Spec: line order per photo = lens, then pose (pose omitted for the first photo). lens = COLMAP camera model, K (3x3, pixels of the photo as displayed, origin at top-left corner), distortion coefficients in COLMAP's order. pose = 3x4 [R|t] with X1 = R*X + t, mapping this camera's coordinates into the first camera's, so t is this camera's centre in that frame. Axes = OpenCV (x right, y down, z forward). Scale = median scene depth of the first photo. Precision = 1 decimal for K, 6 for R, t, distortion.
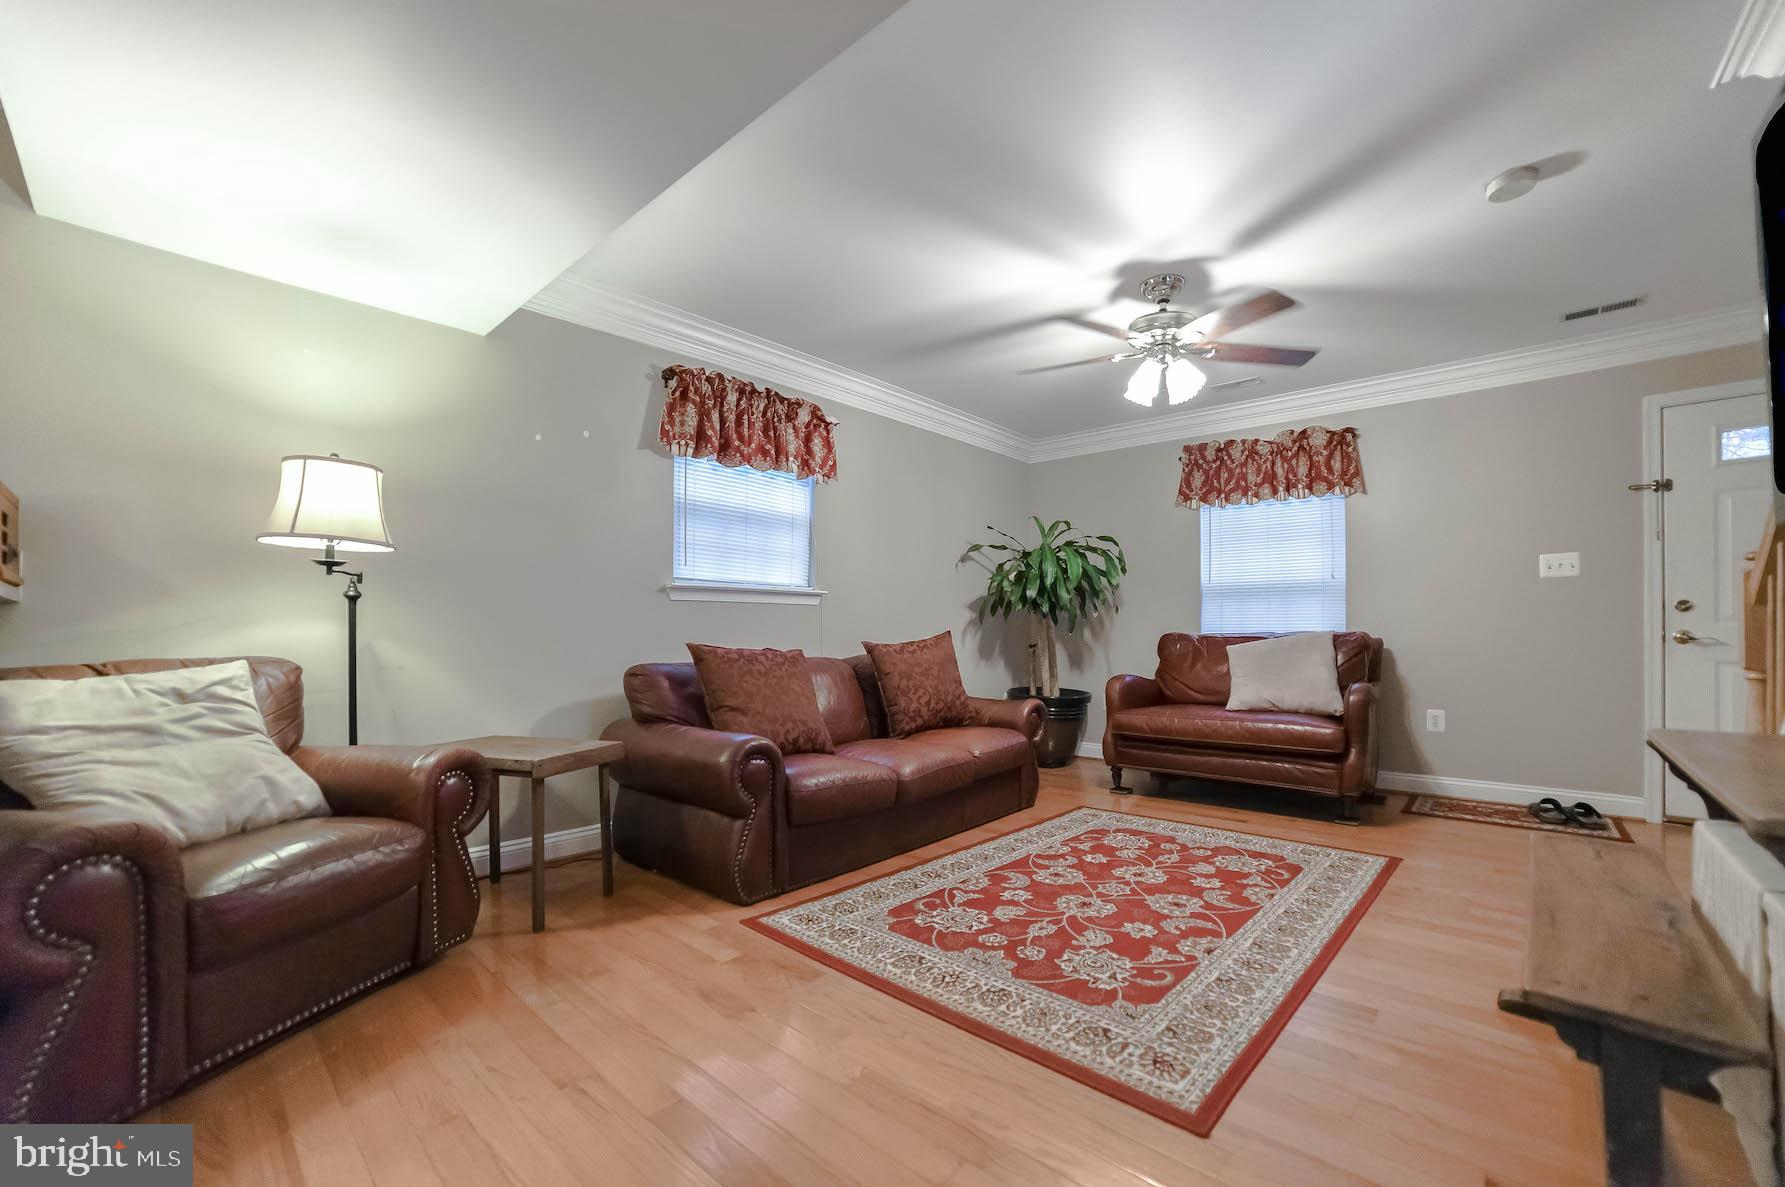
lens RADIAL K [[741.1, 0, 902.7], [0, 741.1, 601.0], [0, 0, 1]] dist [-0.112394, 0.045329]
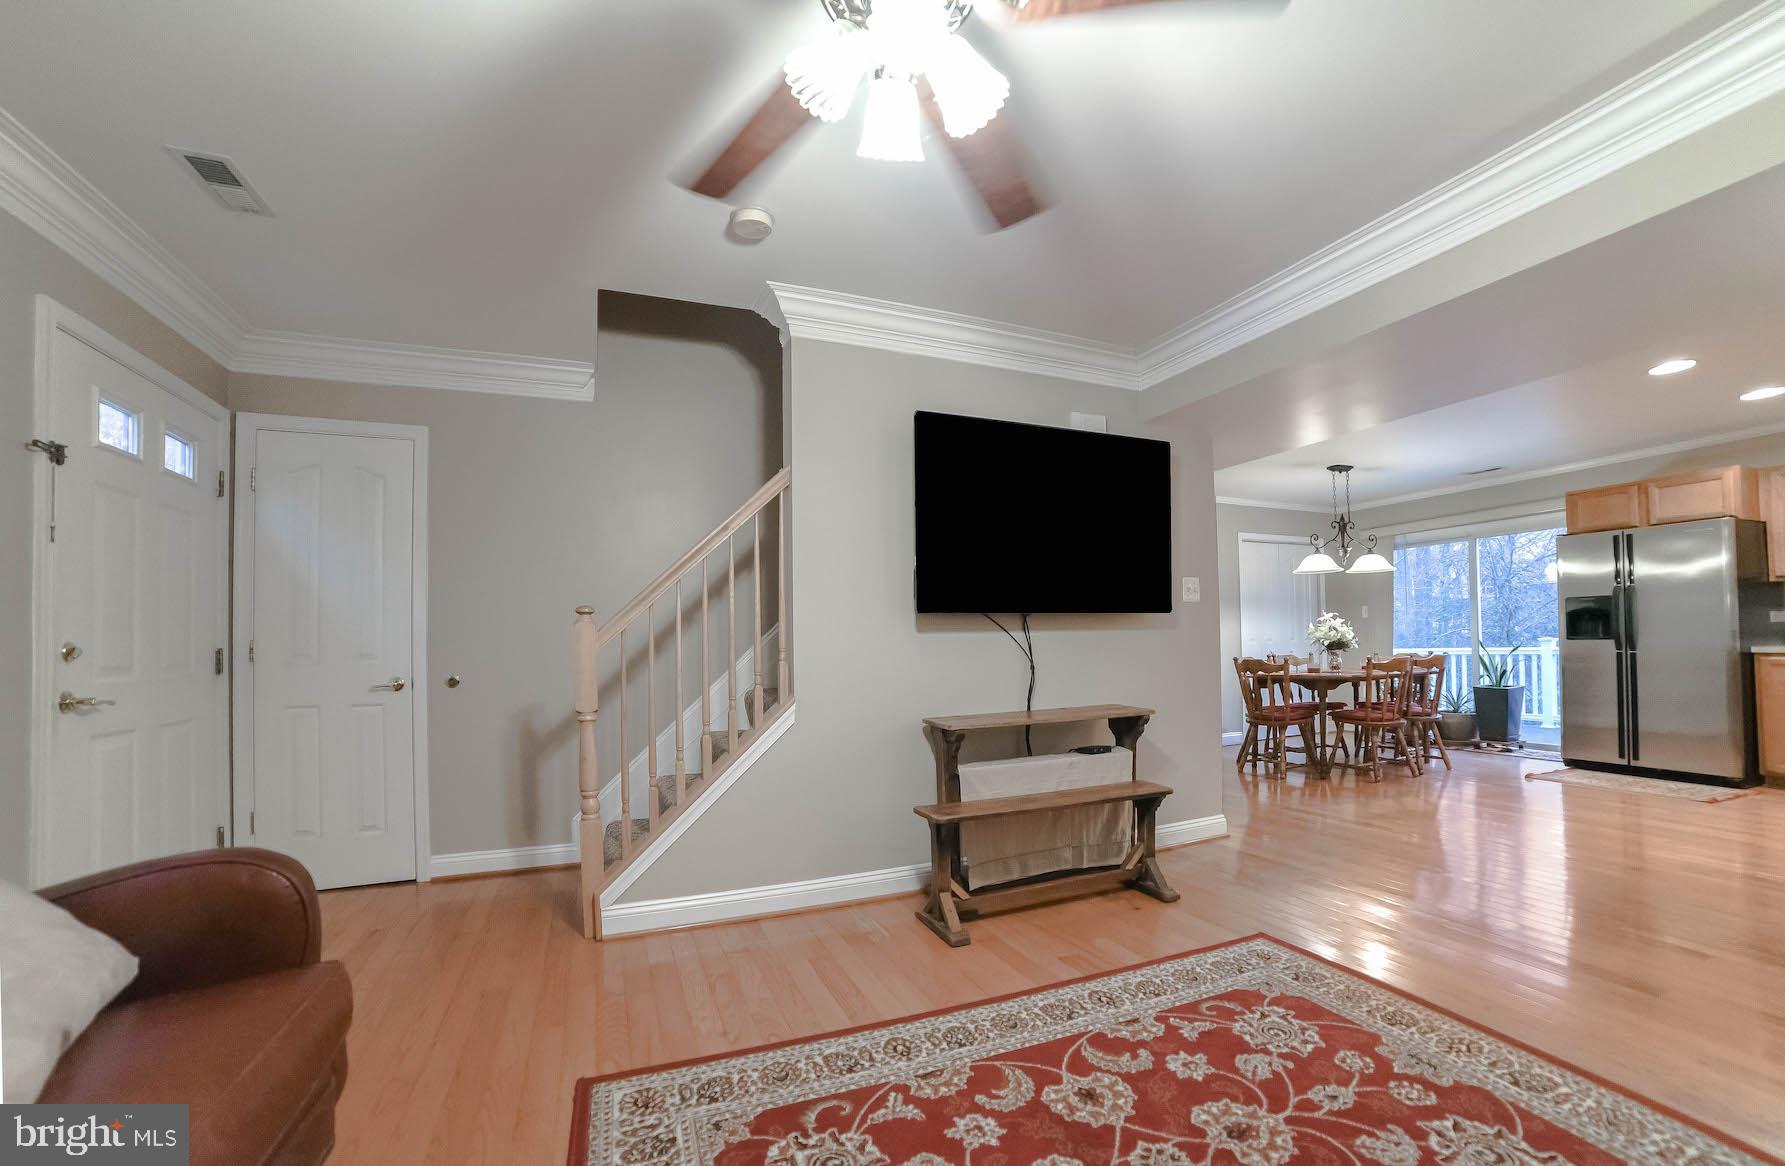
lens RADIAL K [[708.6, 0, 913.6], [0, 708.6, 628.6], [0, 0, 1]] dist [-0.094407, 0.033530]
pose [[-0.901244, 0.030732, 0.432220, 0.216479], [0.003407, 0.997953, -0.063855, 0.031686], [-0.433298, -0.056076, -0.899505, 1.460125]]
